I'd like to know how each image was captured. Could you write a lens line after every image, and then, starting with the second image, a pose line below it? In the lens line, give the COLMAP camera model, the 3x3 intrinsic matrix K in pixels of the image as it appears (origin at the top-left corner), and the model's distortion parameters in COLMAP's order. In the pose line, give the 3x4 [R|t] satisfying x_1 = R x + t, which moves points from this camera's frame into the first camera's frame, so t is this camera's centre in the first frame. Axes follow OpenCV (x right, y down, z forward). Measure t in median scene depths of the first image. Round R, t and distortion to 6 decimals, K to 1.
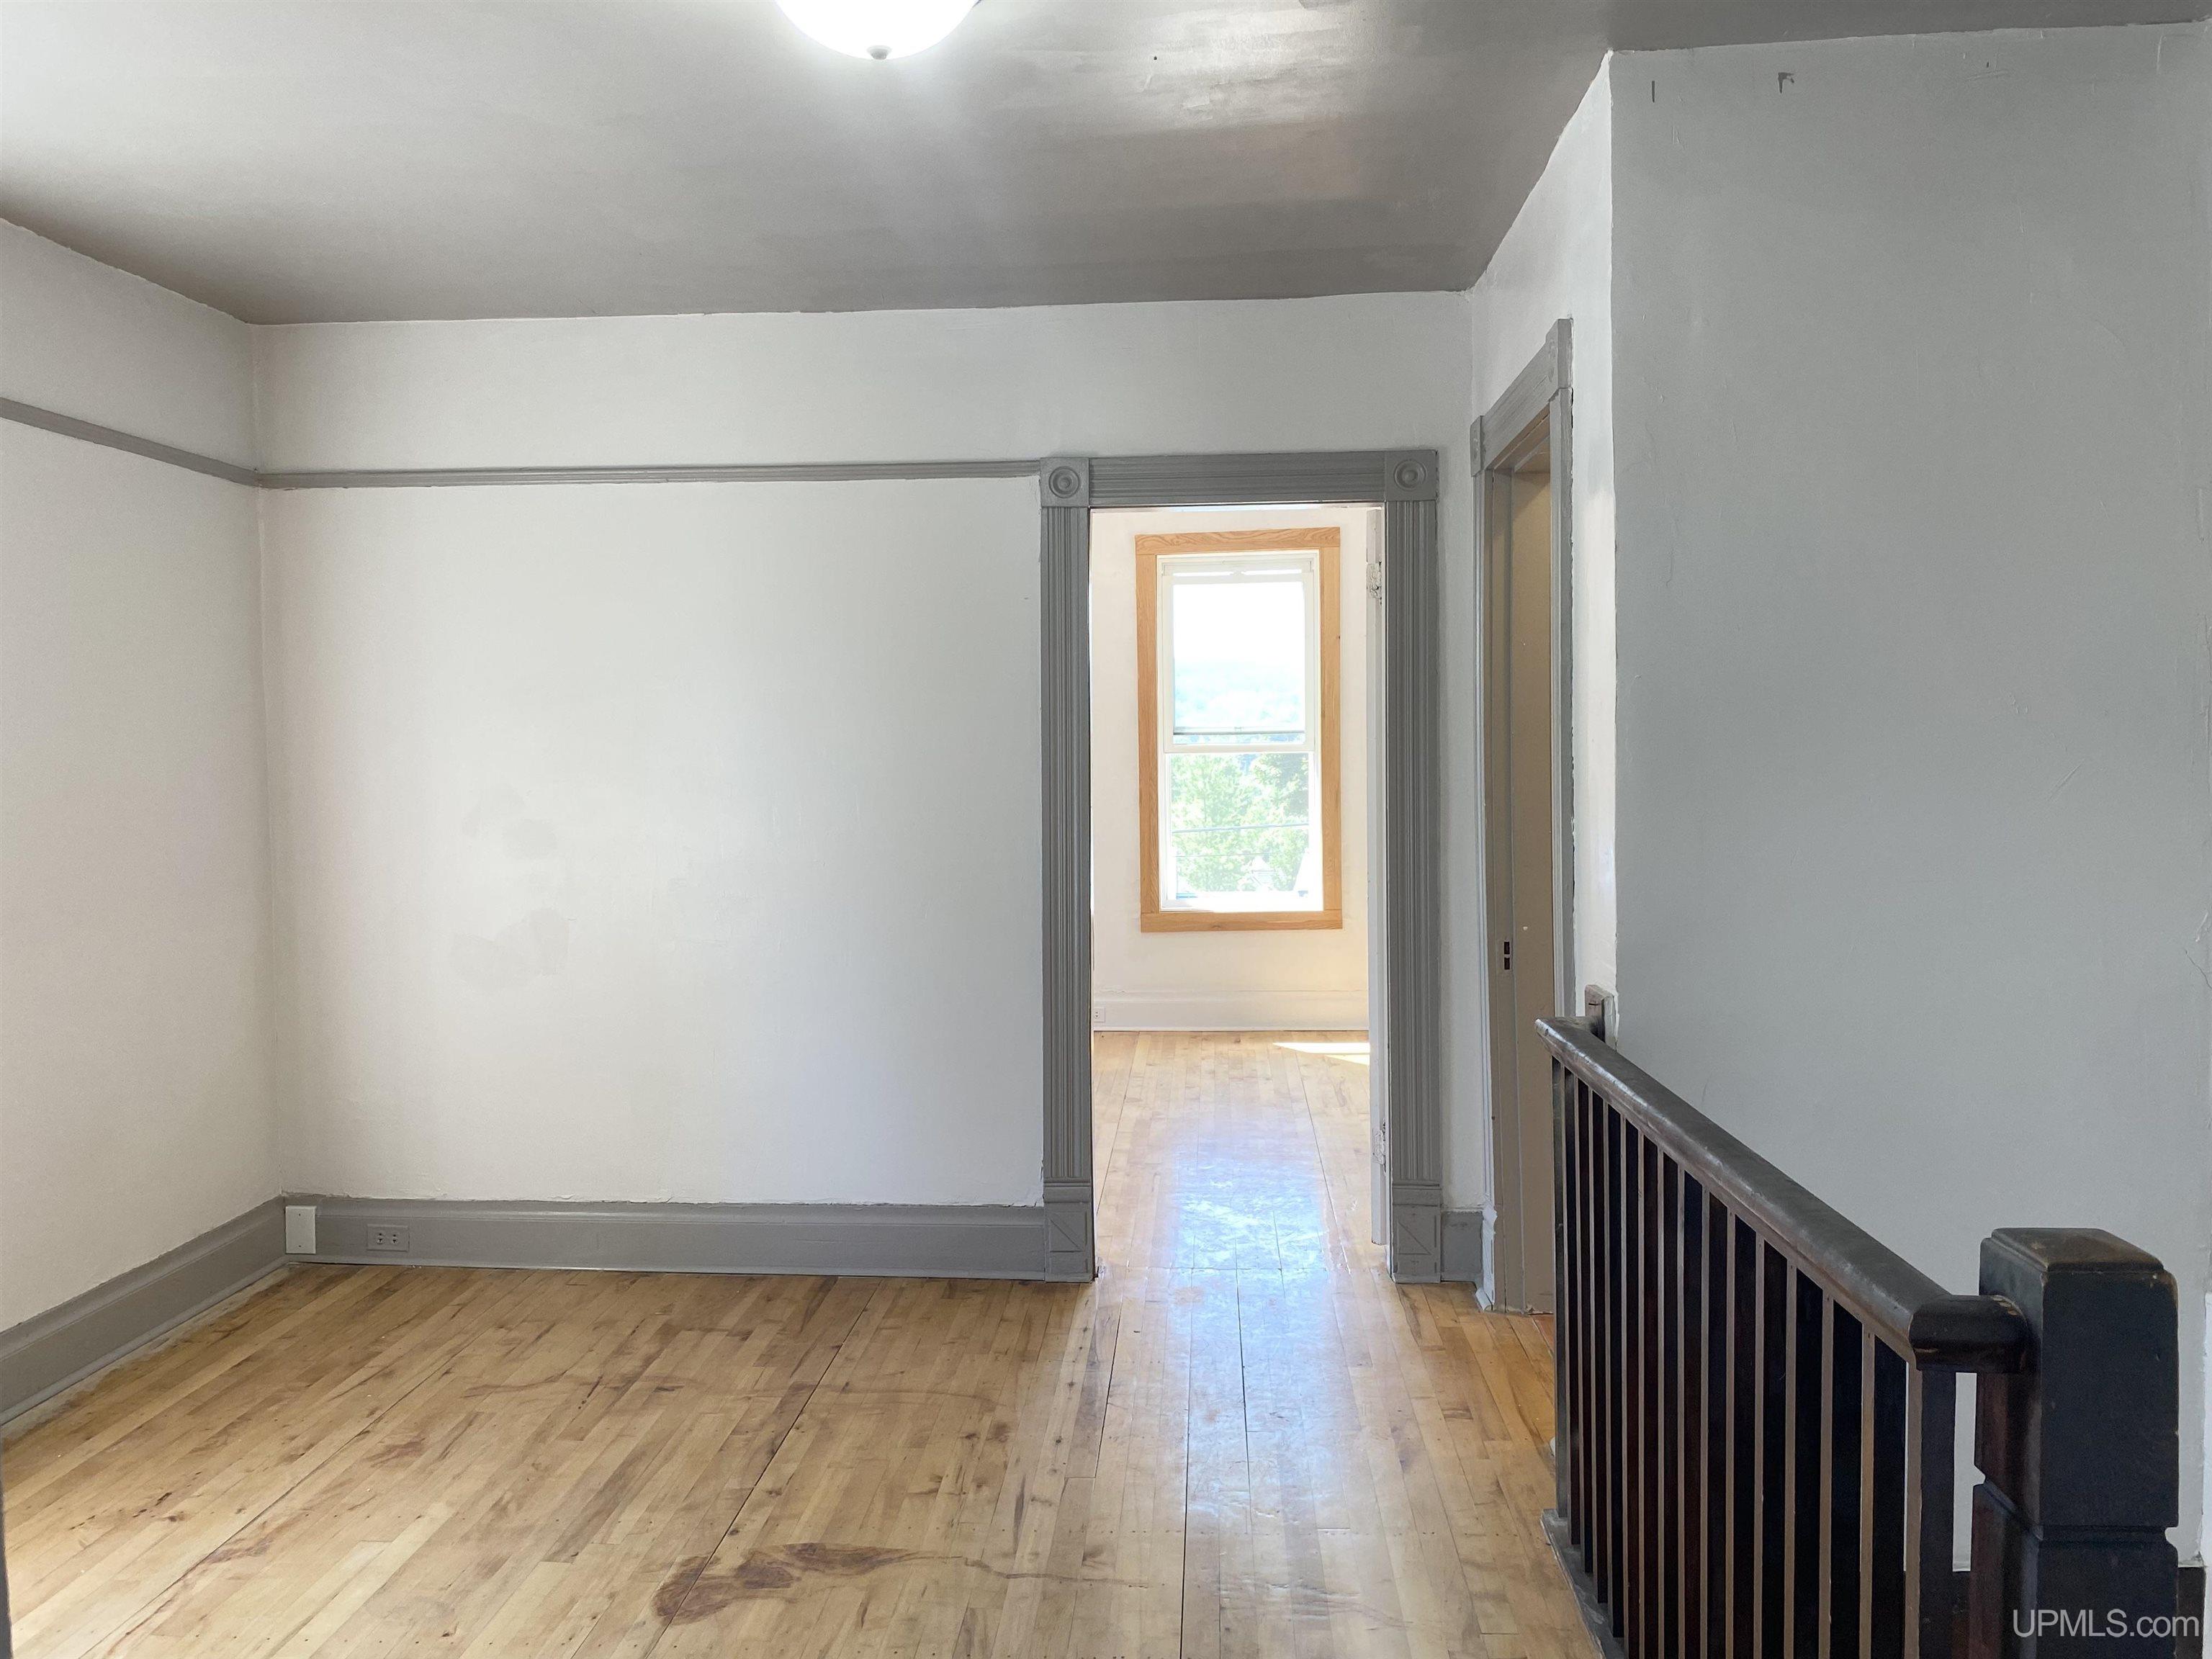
lens RADIAL K [[1701.3, 0, 1105.9], [0, 1701.3, 811.6], [0, 0, 1]] dist [0.068614, -0.085091]
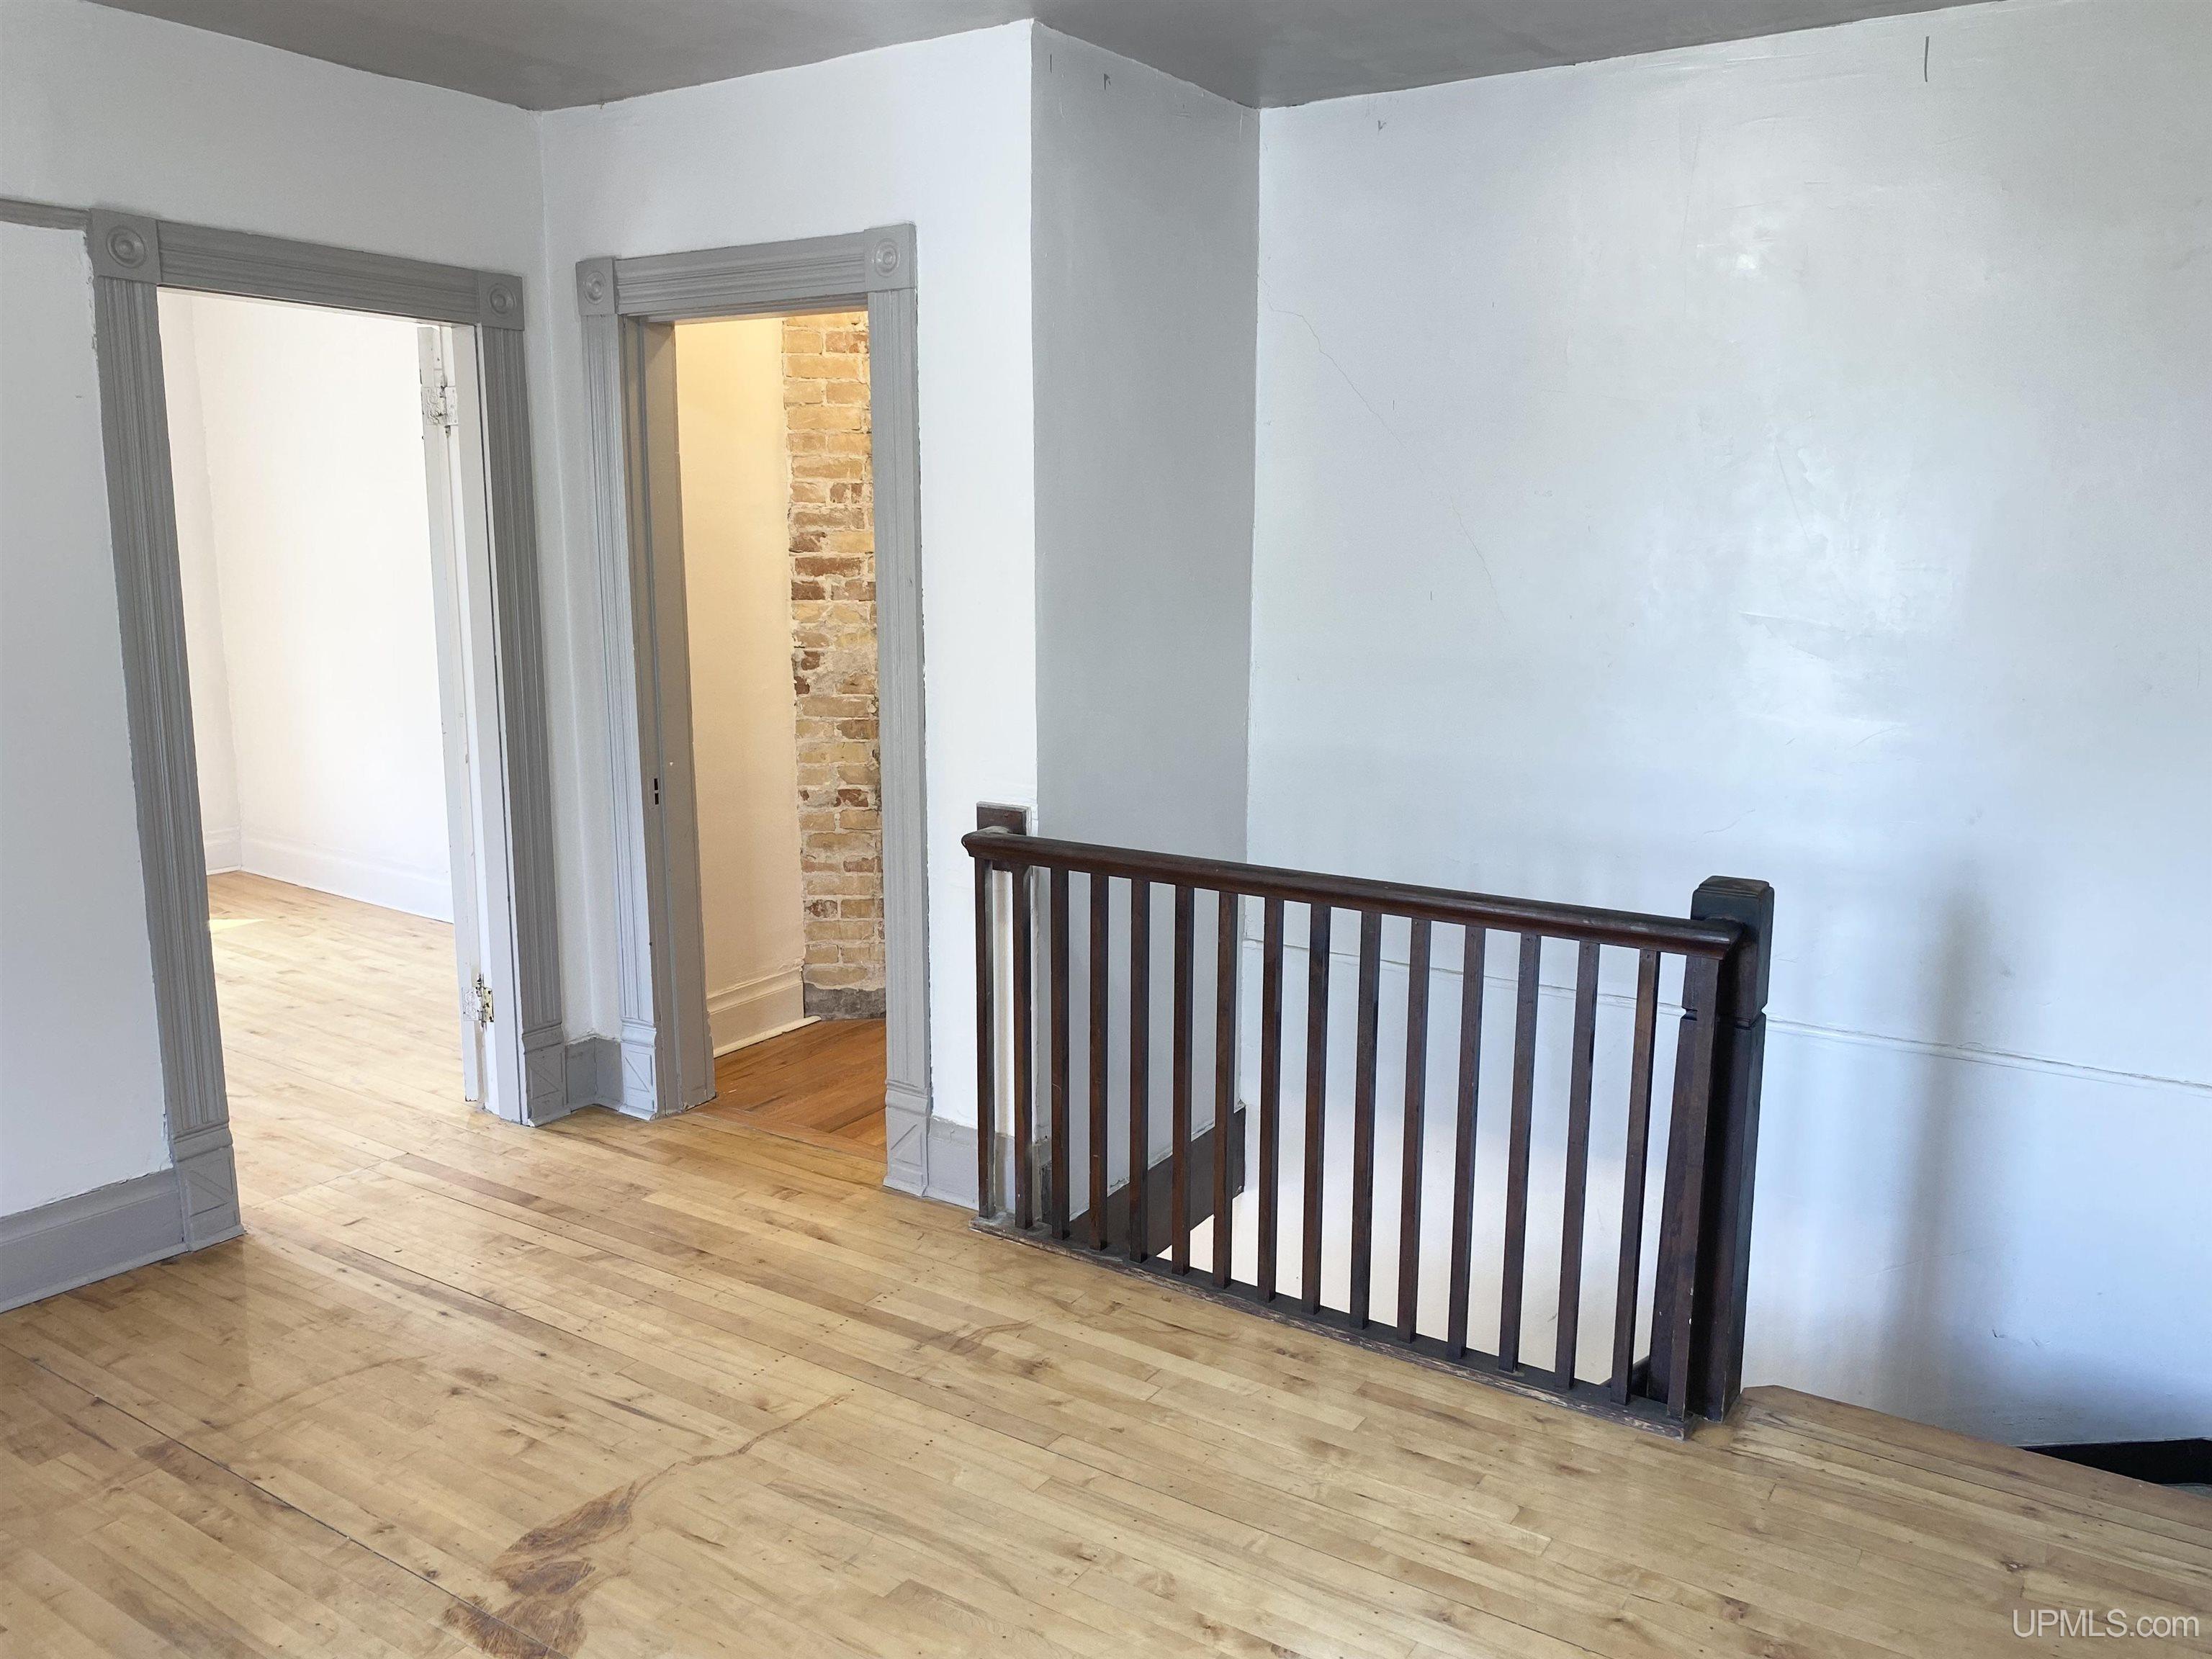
lens RADIAL K [[1681.3, 0, 1106.0], [0, 1681.3, 829.5], [0, 0, 1]] dist [0.057708, -0.080510]
pose [[0.488753, -0.137783, 0.861473, -0.507225], [0.019583, 0.988934, 0.147059, -0.038635], [-0.872202, -0.055006, 0.486043, 0.234657]]
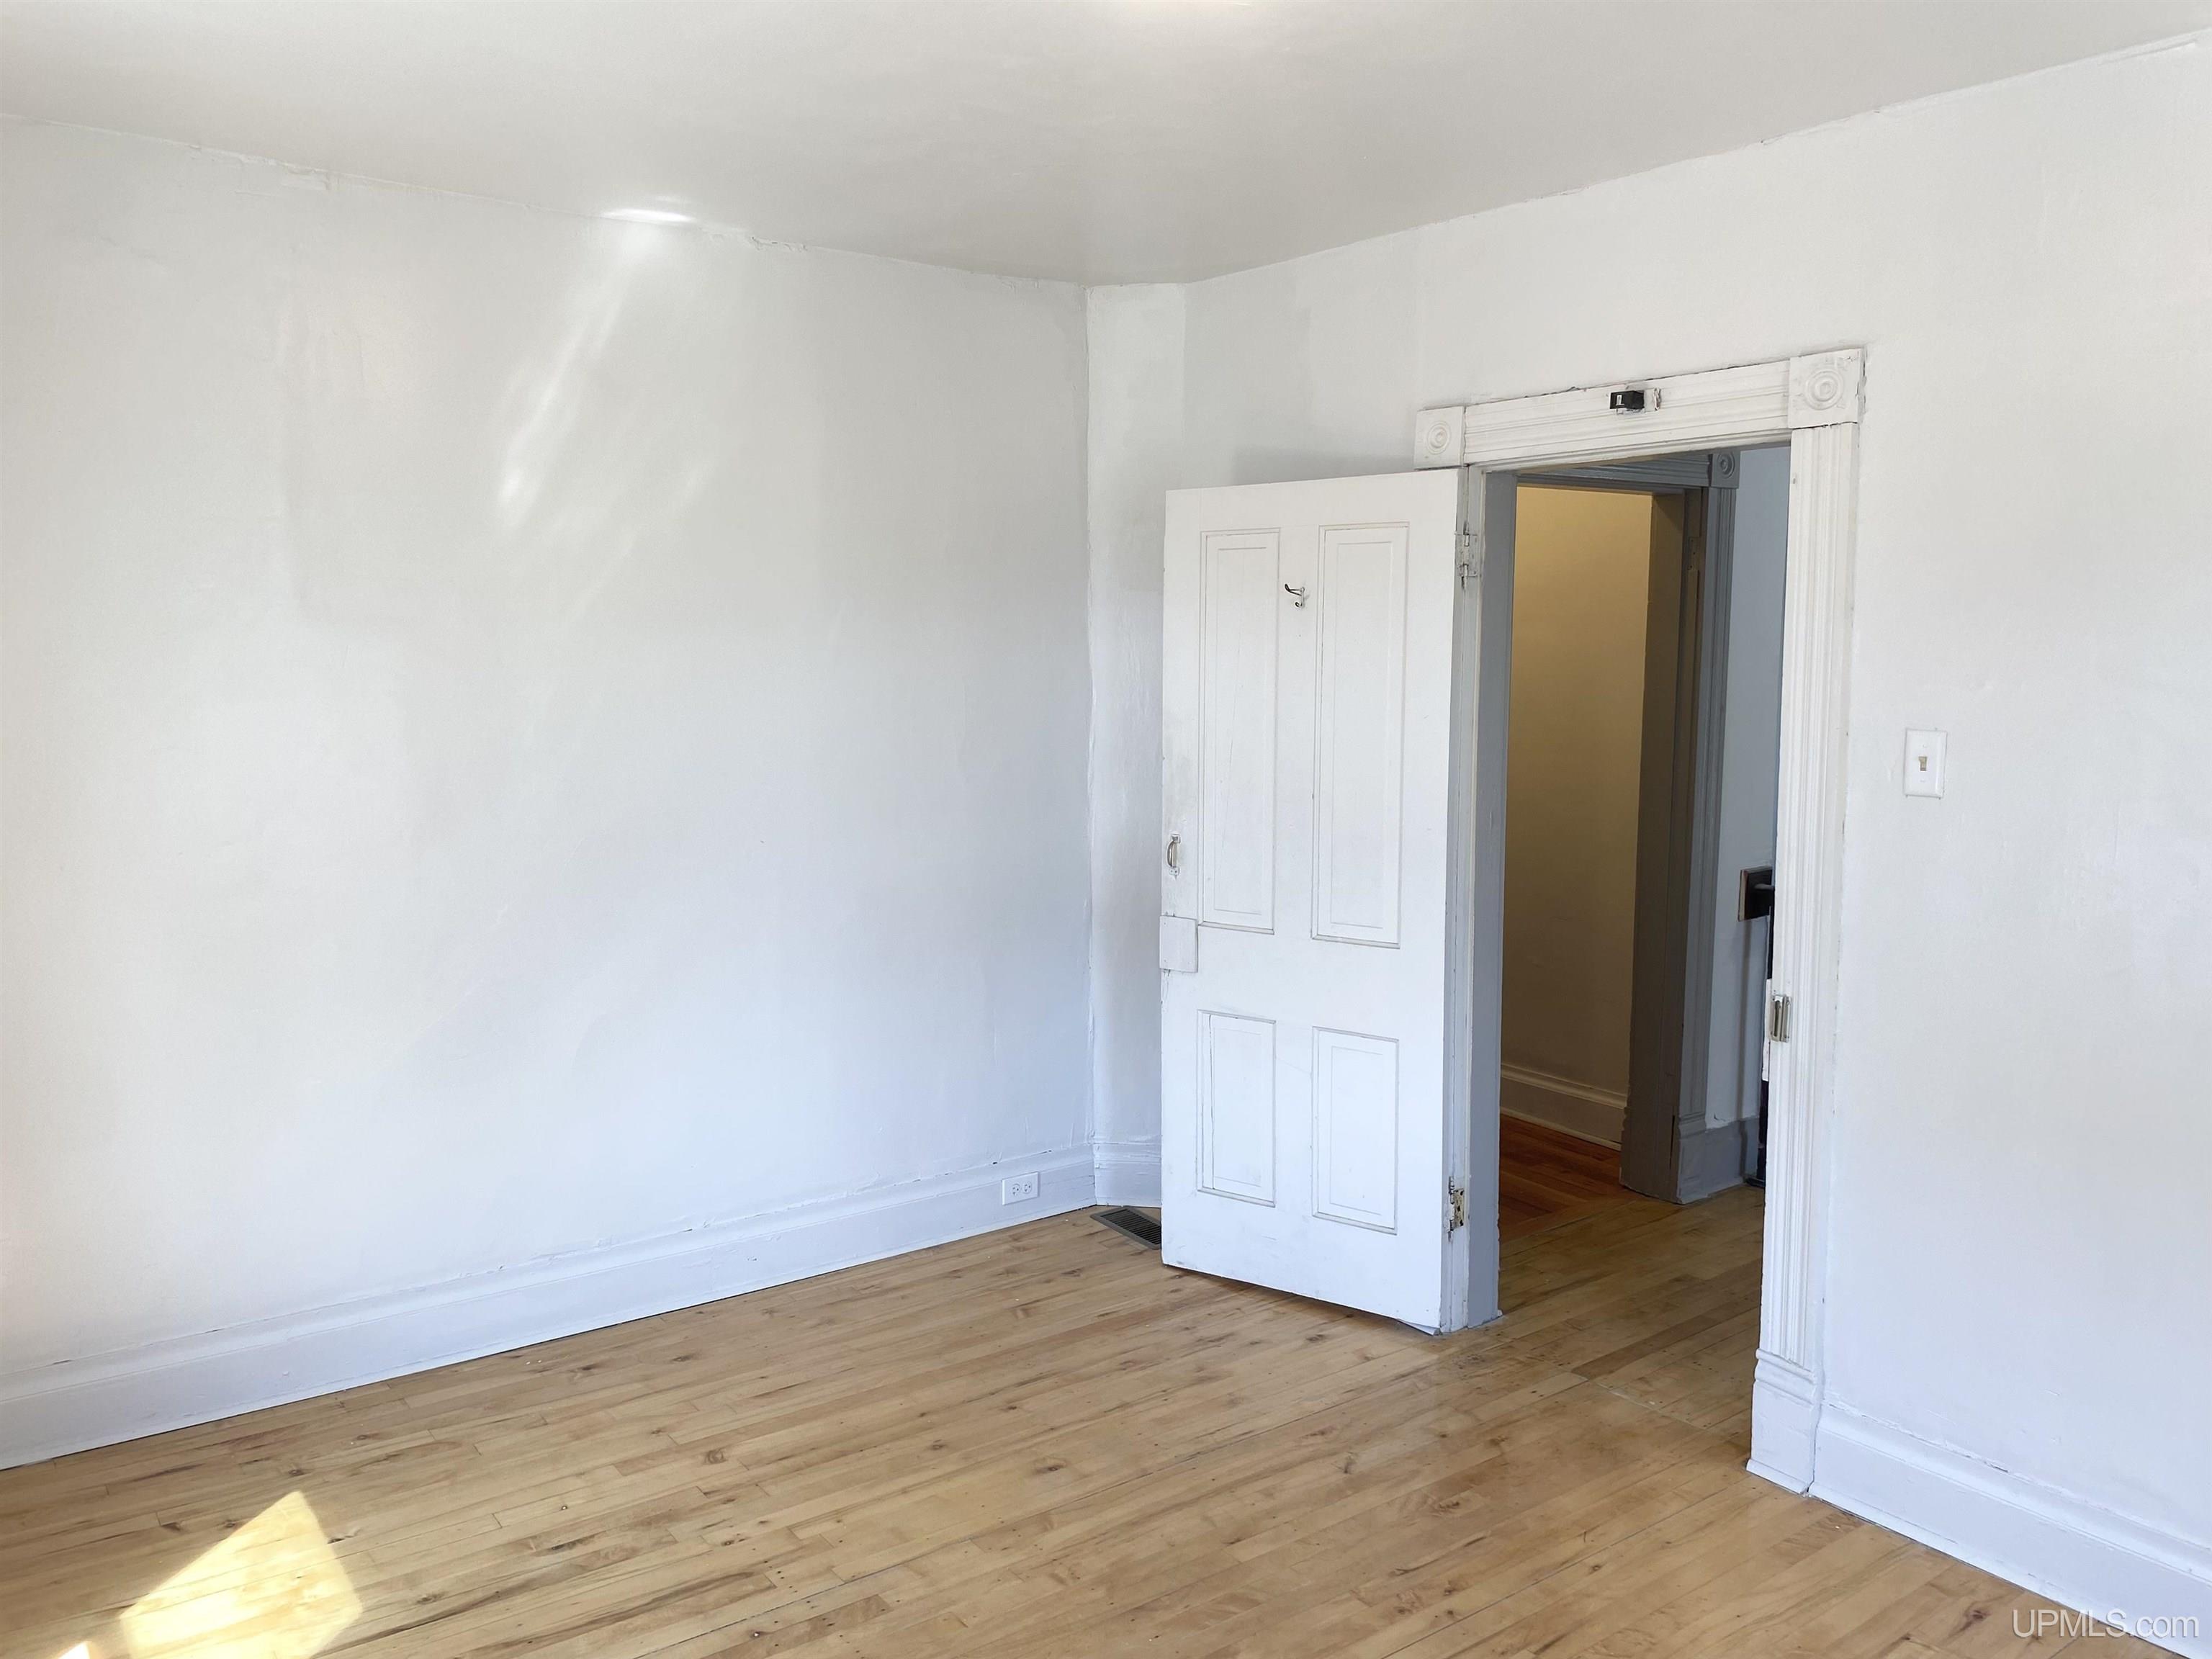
lens RADIAL K [[1681.3, 0, 1106.0], [0, 1681.3, 829.5], [0, 0, 1]] dist [0.057708, -0.080510]
pose [[-0.678498, -0.064260, 0.731786, -0.341609], [0.036494, 0.991988, 0.120946, -0.119641], [-0.733695, 0.108768, -0.670717, 1.908155]]
